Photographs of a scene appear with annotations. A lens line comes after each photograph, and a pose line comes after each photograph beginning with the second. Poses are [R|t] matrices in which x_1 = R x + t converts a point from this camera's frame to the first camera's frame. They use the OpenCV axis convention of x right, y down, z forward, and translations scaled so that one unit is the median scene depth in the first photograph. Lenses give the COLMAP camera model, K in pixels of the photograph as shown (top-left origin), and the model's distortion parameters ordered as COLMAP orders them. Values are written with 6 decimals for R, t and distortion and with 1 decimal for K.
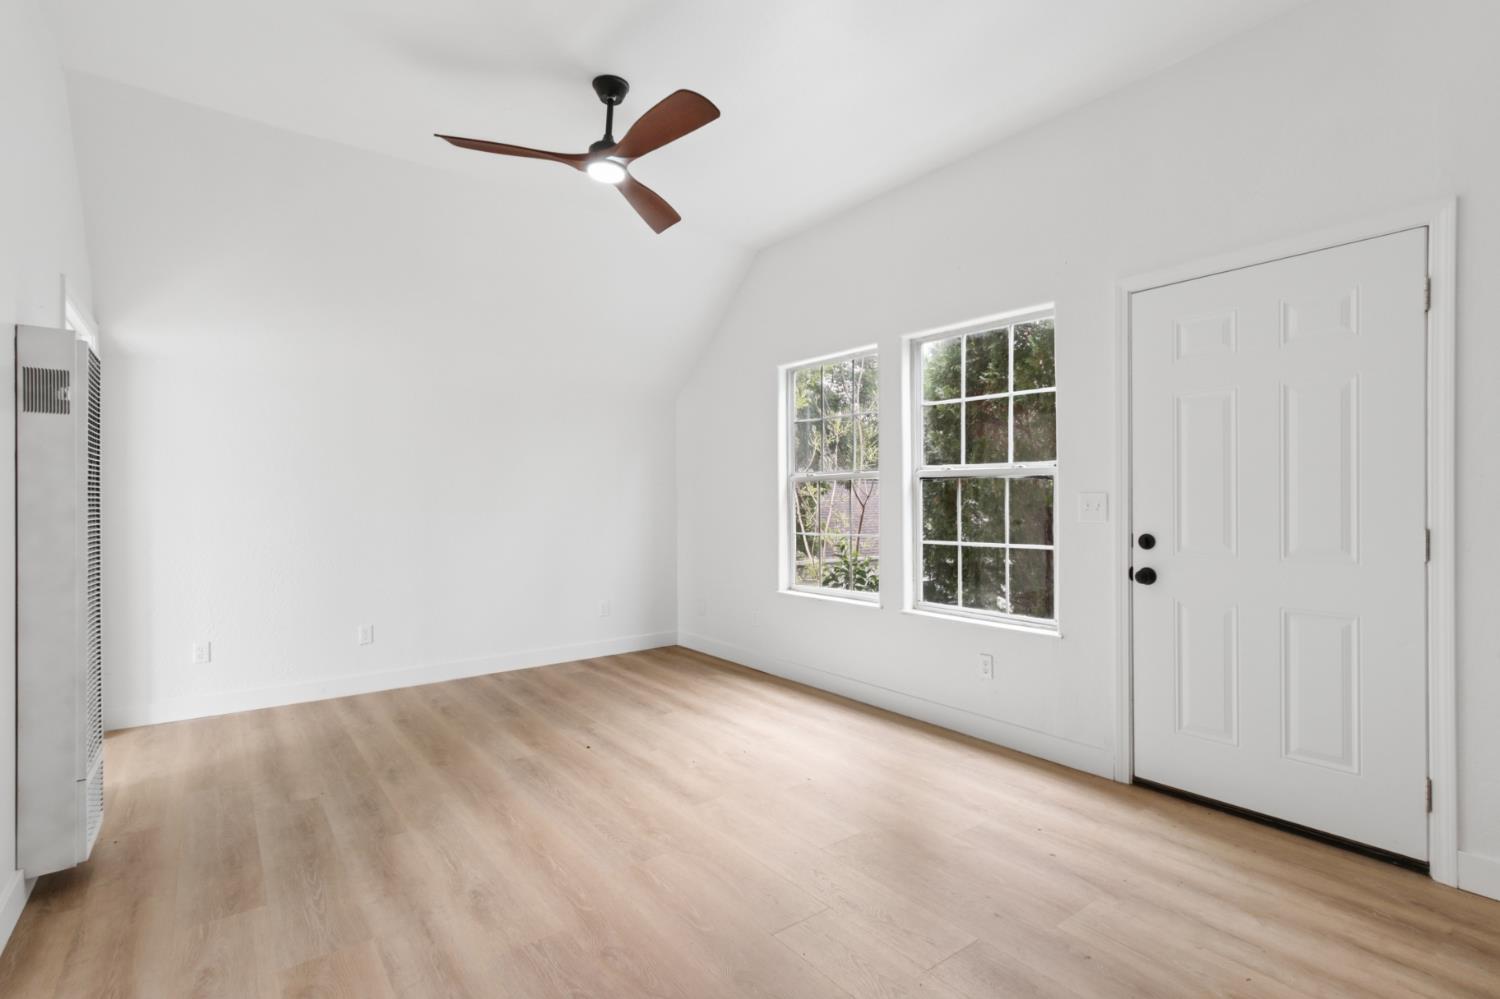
lens RADIAL K [[712.9, 0, 752.6], [0, 712.9, 507.0], [0, 0, 1]] dist [0.002932, 0.000827]
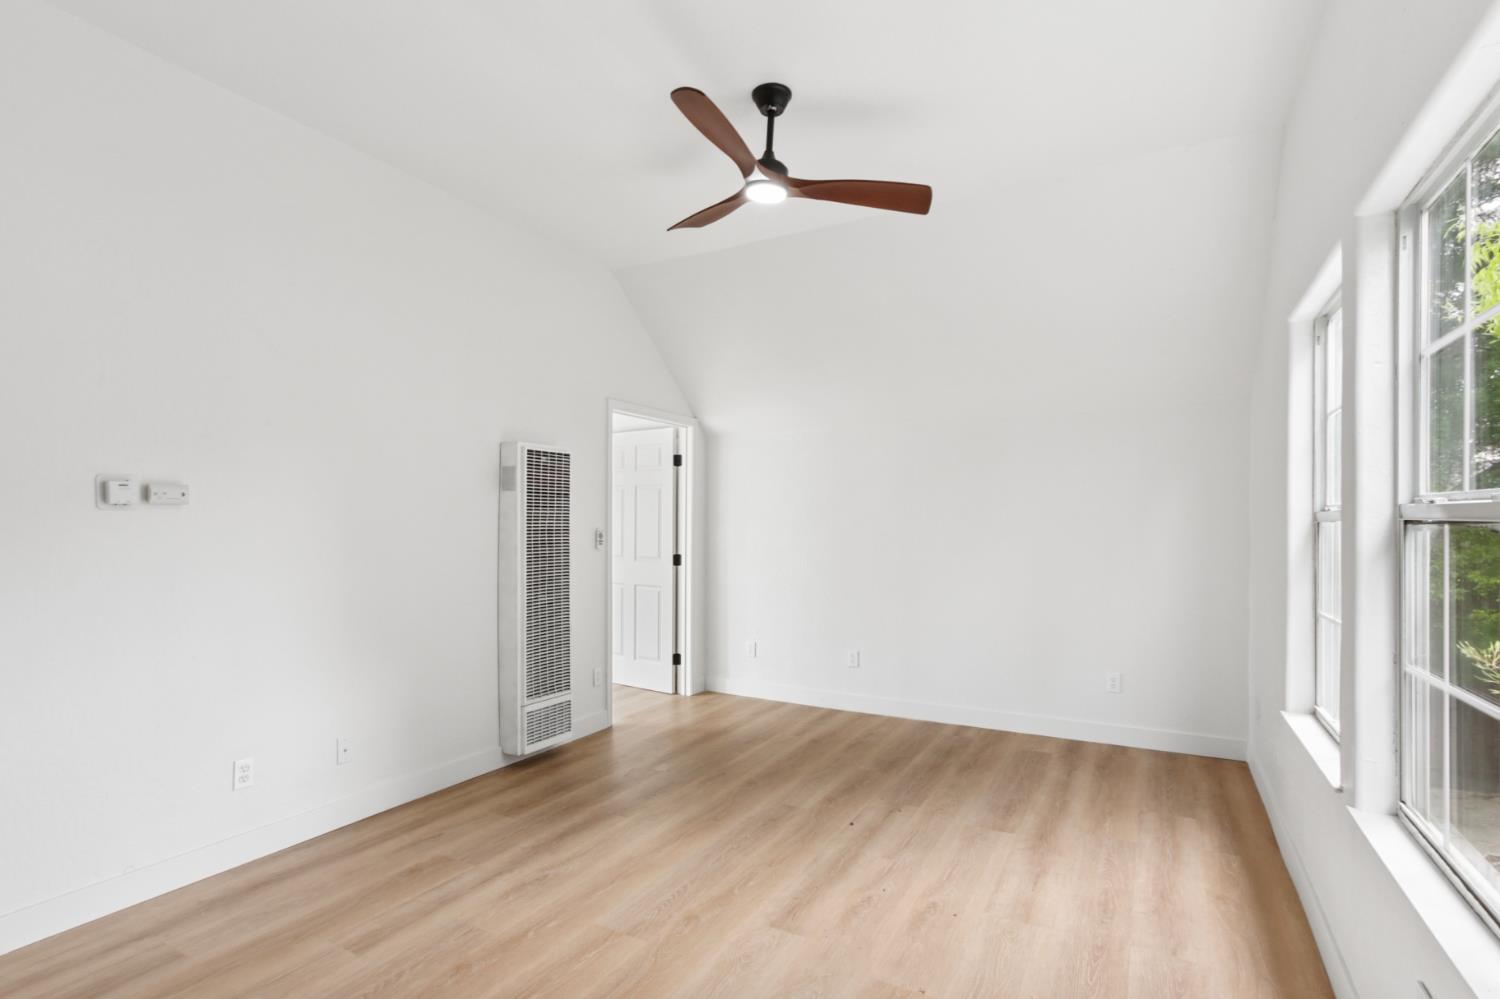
lens RADIAL K [[725.4, 0, 749.8], [0, 725.4, 528.5], [0, 0, 1]] dist [-0.000966, 0.000038]
pose [[0.404098, 0.014167, -0.914606, 0.522870], [-0.012434, 0.999873, 0.009994, -0.039861], [0.914631, 0.007334, 0.404222, 0.493189]]
